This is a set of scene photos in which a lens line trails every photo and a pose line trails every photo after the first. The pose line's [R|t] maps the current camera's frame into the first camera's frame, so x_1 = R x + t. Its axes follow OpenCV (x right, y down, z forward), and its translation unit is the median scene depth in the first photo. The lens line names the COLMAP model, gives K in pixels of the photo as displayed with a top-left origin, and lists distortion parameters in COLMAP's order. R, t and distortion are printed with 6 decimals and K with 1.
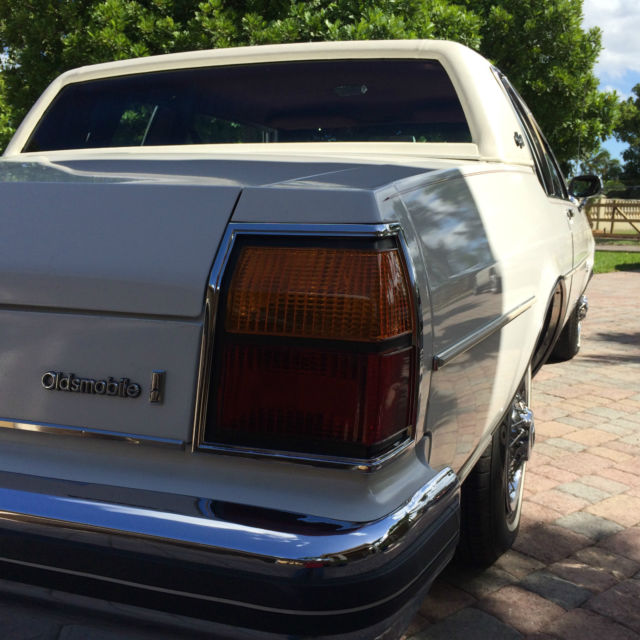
lens RADIAL K [[741.5, 0, 316.4], [0, 741.5, 319.1], [0, 0, 1]] dist [0.089052, -0.127653]
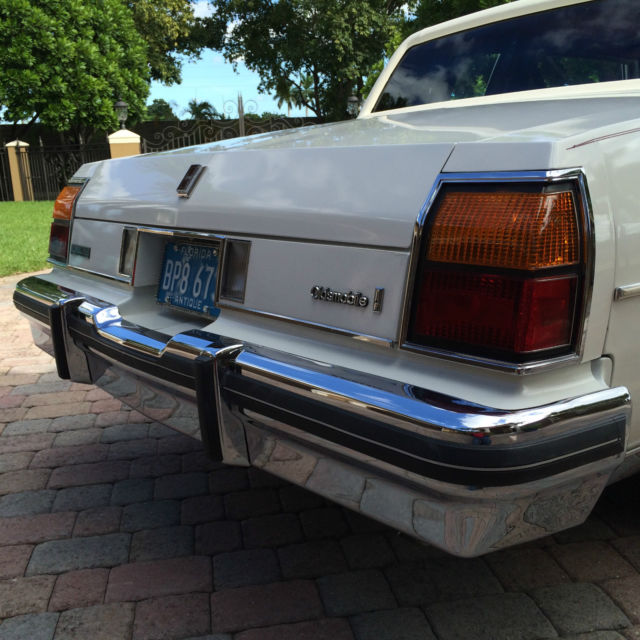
lens RADIAL K [[741.5, 0, 316.4], [0, 741.5, 319.1], [0, 0, 1]] dist [0.089052, -0.127653]
pose [[0.872146, 0.063523, -0.485105, 0.334847], [-0.026861, 0.996257, 0.082163, 0.018670], [0.488508, -0.058628, 0.870588, -0.217163]]
